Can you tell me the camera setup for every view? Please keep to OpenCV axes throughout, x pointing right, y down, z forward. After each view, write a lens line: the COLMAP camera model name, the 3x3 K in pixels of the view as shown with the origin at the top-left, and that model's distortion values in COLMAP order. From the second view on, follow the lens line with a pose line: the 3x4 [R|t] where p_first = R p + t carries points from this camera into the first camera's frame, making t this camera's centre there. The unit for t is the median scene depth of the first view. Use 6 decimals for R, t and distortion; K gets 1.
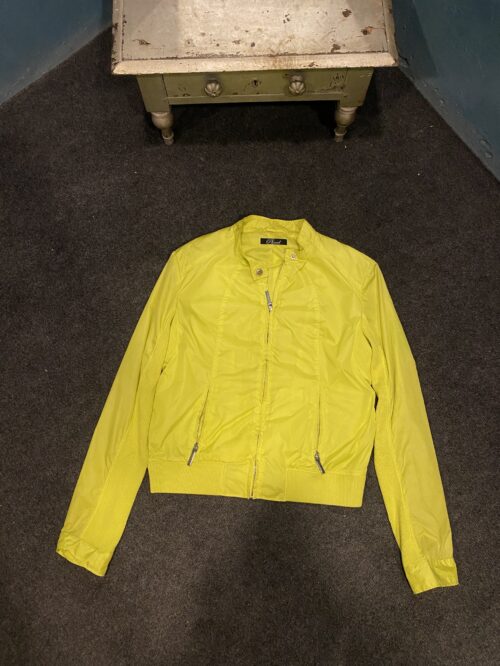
lens RADIAL K [[513.9, 0, 251.7], [0, 513.9, 336.7], [0, 0, 1]] dist [0.009816, -0.013119]
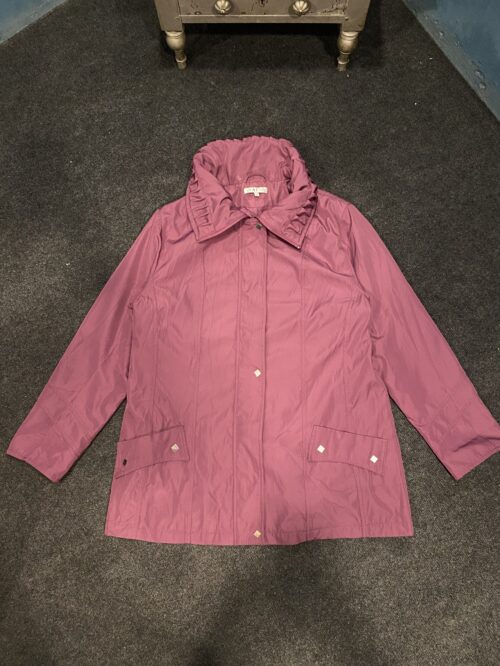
lens RADIAL K [[513.9, 0, 252.5], [0, 513.9, 337.4], [0, 0, 1]] dist [0.009816, -0.013119]
pose [[0.998787, 0.043181, -0.023664, 0.036728], [-0.042258, 0.998377, 0.038191, 0.145133], [0.025275, -0.037145, 0.998990, -0.088100]]
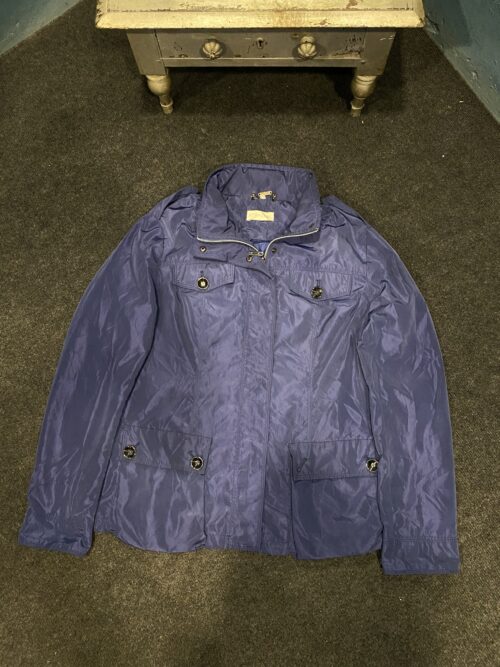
lens RADIAL K [[514.7, 0, 253.5], [0, 514.7, 335.9], [0, 0, 1]] dist [0.009816, -0.013119]
pose [[0.998377, 0.046310, -0.033142, 0.041249], [-0.045150, 0.998369, 0.034935, -0.020491], [0.034706, -0.033382, 0.998840, 0.087331]]
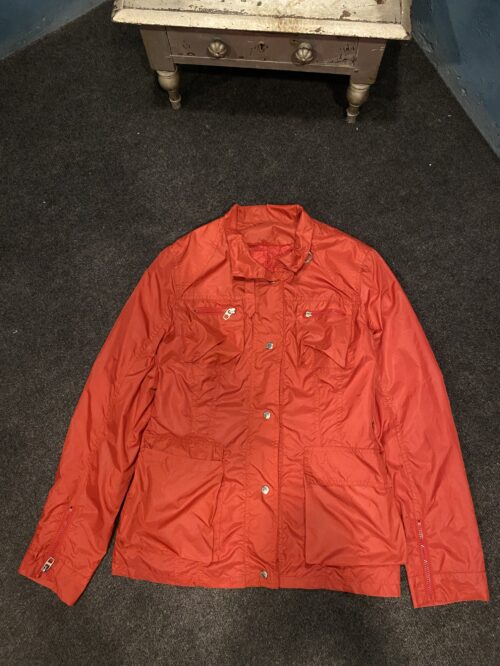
lens RADIAL K [[513.9, 0, 252.9], [0, 513.9, 332.9], [0, 0, 1]] dist [0.009816, -0.013119]
pose [[0.991724, 0.118316, -0.049839, 0.087772], [-0.118423, 0.992963, 0.000815, 0.032103], [0.049585, 0.005093, 0.998757, 0.038159]]
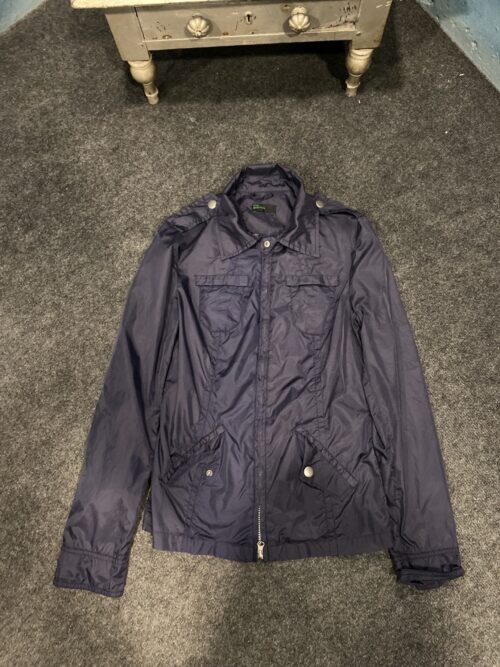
lens RADIAL K [[514.7, 0, 253.0], [0, 514.7, 336.2], [0, 0, 1]] dist [0.009816, -0.013119]
pose [[0.999590, -0.010638, -0.026581, 0.026111], [0.011292, 0.999634, 0.024577, -0.003649], [0.026310, -0.024867, 0.999344, 0.140299]]
